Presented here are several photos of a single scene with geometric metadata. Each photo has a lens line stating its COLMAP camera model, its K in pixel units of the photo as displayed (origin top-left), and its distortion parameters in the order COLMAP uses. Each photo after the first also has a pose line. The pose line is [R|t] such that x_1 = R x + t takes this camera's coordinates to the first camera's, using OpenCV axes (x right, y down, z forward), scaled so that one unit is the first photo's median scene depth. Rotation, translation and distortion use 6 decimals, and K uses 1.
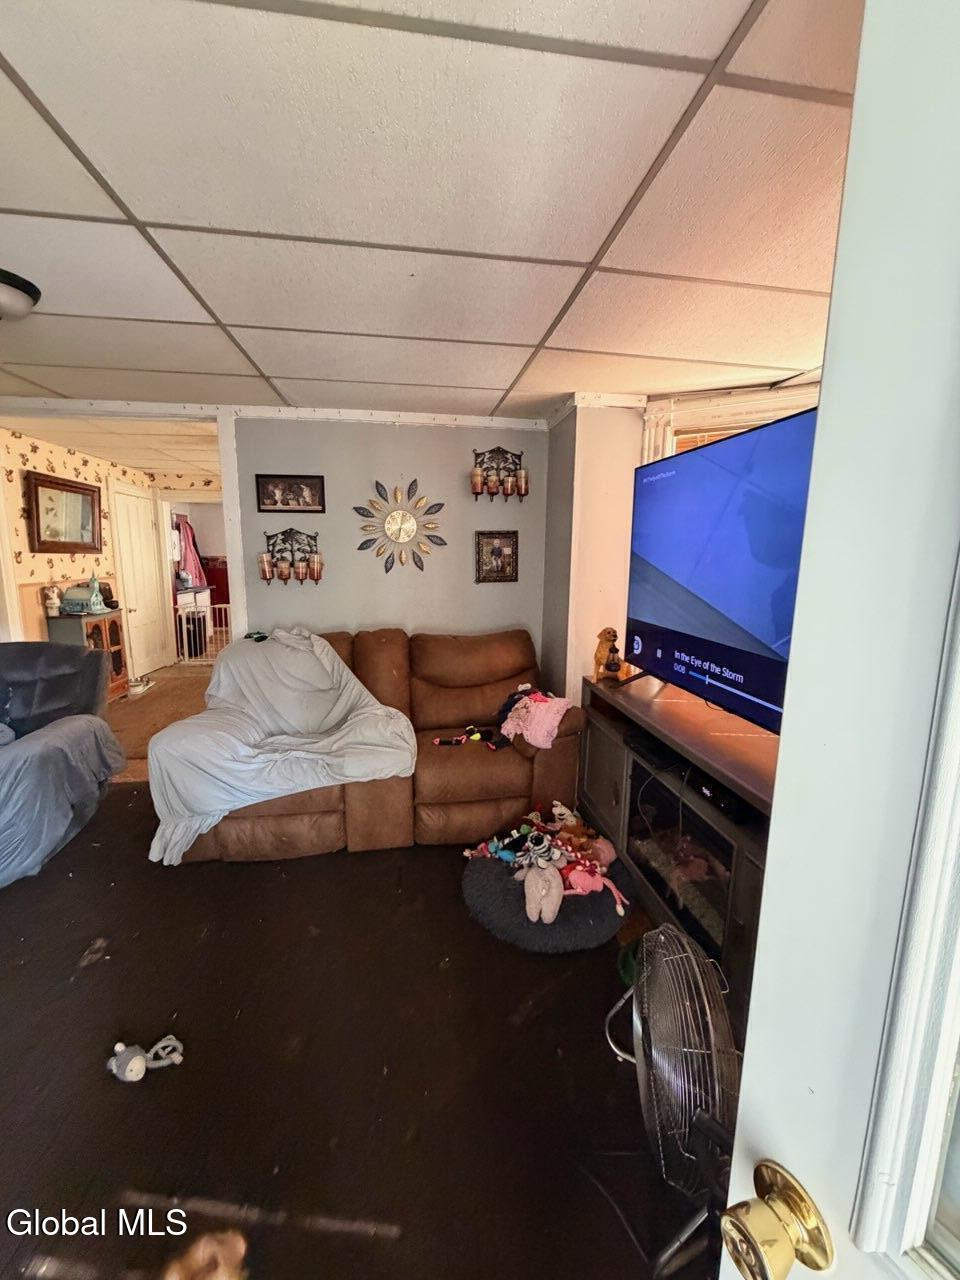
lens RADIAL K [[508.7, 0, 480.3], [0, 508.7, 636.2], [0, 0, 1]] dist [0.003976, -0.000684]
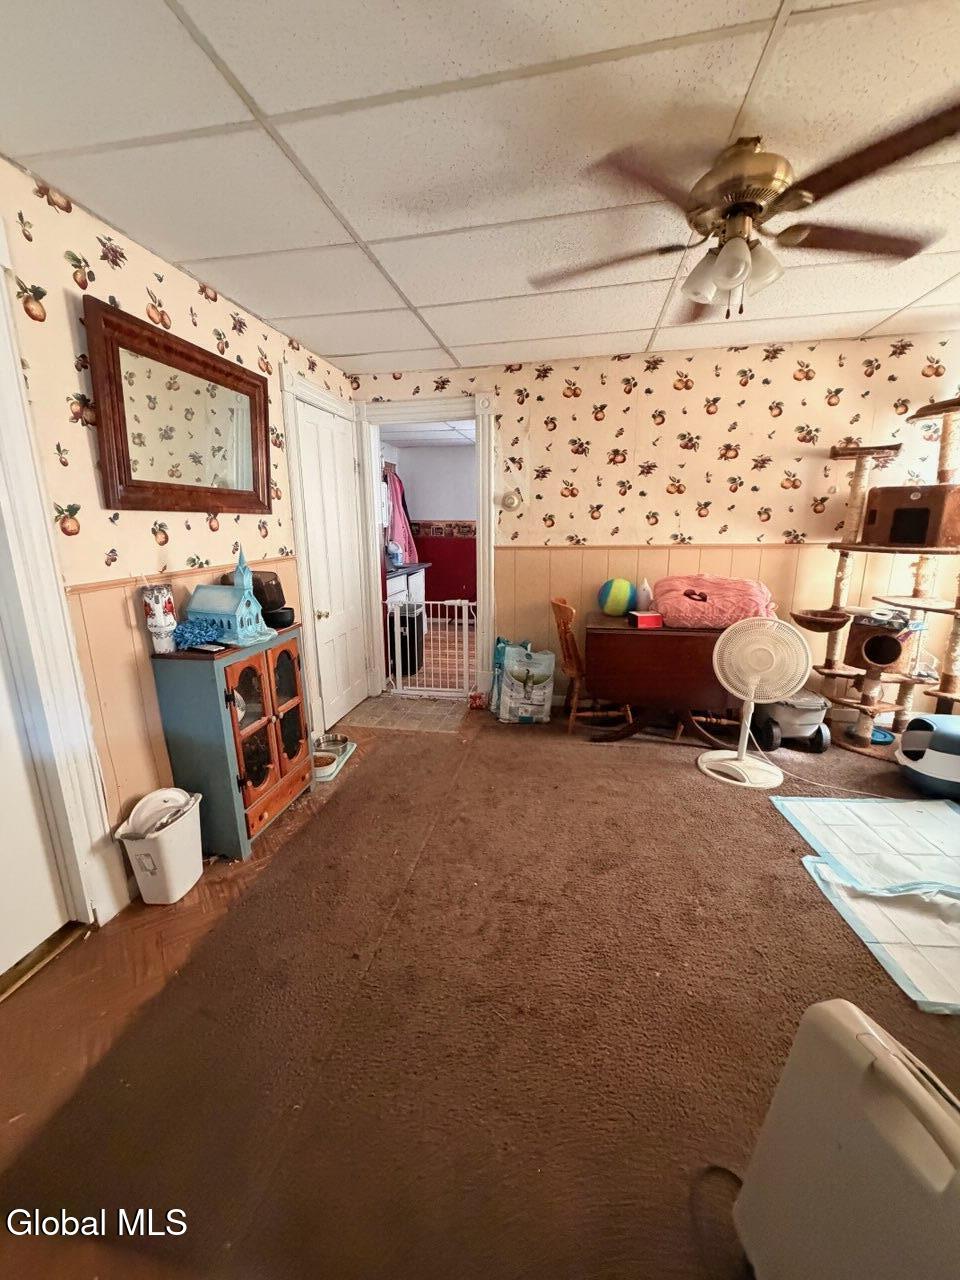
lens RADIAL K [[508.7, 0, 477.9], [0, 508.7, 643.5], [0, 0, 1]] dist [0.003976, -0.000684]
pose [[0.944648, 0.056482, -0.323187, -0.382132], [-0.031111, 0.996052, 0.083140, -0.083050], [0.326607, -0.068483, 0.942676, 0.593392]]
